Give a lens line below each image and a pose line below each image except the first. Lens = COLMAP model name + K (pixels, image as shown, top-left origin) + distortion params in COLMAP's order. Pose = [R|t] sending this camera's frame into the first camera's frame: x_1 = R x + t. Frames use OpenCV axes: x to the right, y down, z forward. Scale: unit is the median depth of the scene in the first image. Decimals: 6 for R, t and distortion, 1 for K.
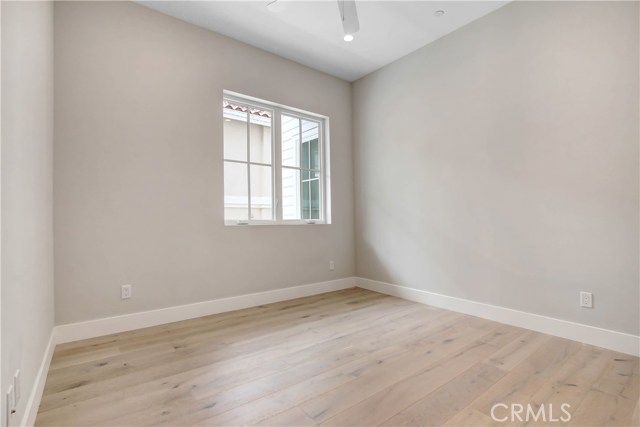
lens RADIAL K [[297.9, 0, 322.9], [0, 297.9, 219.8], [0, 0, 1]] dist [-0.000588, -0.000011]
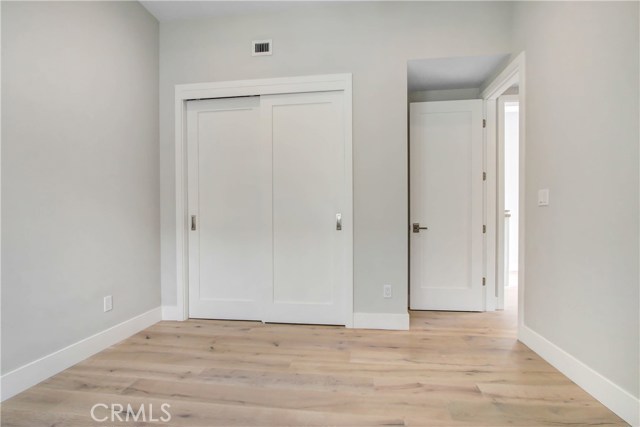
lens RADIAL K [[297.9, 0, 322.9], [0, 297.9, 219.8], [0, 0, 1]] dist [-0.000588, -0.000011]
pose [[-0.703212, 0.006122, 0.710954, -0.372317], [0.009435, 0.999955, 0.000722, -0.009437], [-0.710918, 0.007215, -0.703238, 1.281951]]
